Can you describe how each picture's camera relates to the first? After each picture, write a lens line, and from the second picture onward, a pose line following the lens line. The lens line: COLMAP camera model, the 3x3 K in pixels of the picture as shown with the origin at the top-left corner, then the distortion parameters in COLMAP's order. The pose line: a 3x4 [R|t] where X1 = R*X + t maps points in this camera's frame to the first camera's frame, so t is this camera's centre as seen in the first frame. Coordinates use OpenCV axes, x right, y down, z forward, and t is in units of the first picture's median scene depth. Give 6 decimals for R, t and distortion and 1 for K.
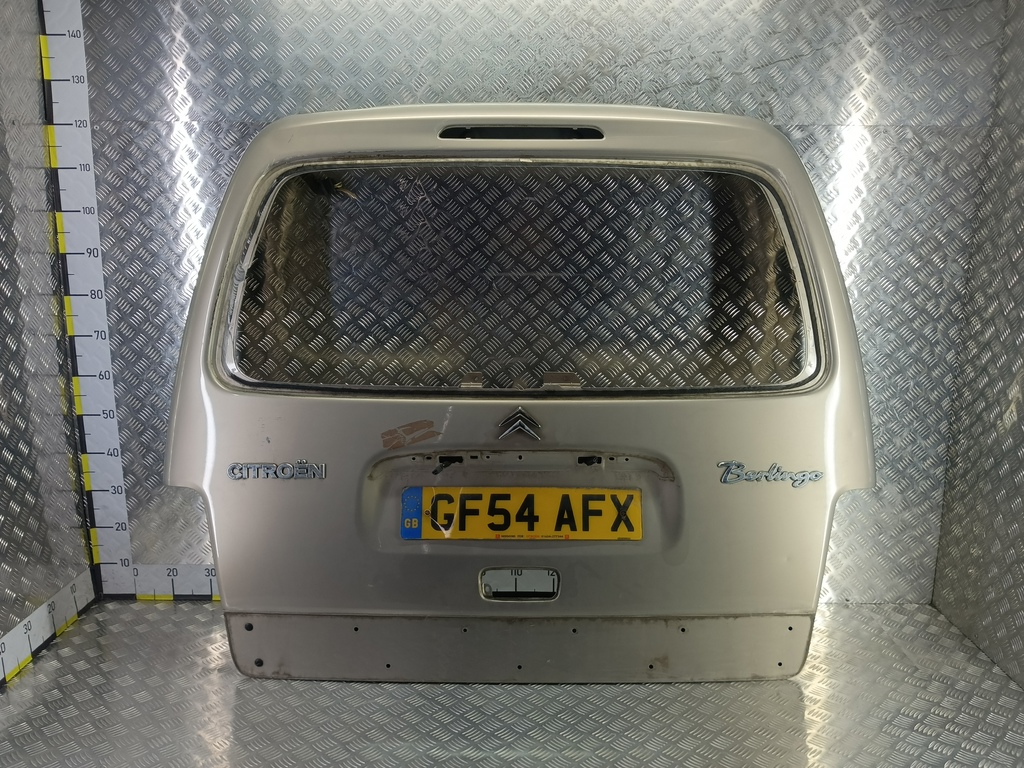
lens RADIAL K [[795.9, 0, 511.3], [0, 795.9, 398.6], [0, 0, 1]] dist [0.114814, -0.226903]
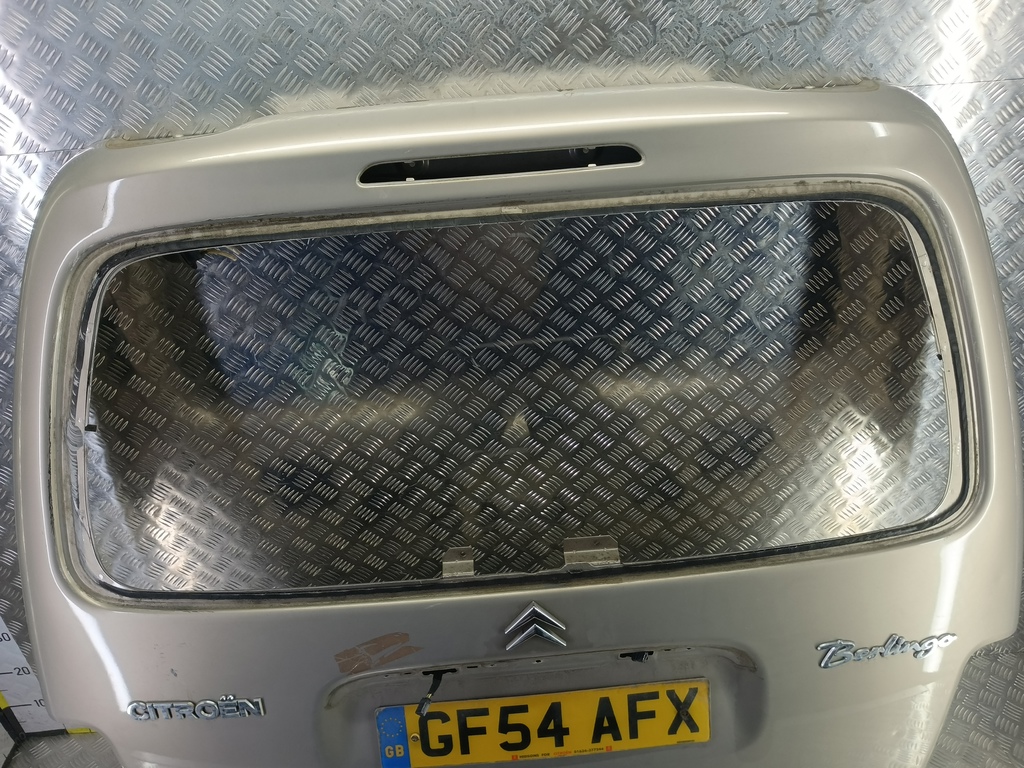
lens RADIAL K [[792.3, 0, 509.3], [0, 792.3, 400.7], [0, 0, 1]] dist [0.072292, -0.110922]
pose [[0.996234, -0.085847, 0.012156, -0.002887], [0.076690, 0.937877, 0.338386, -0.379287], [-0.040450, -0.336180, 0.940929, 0.417203]]
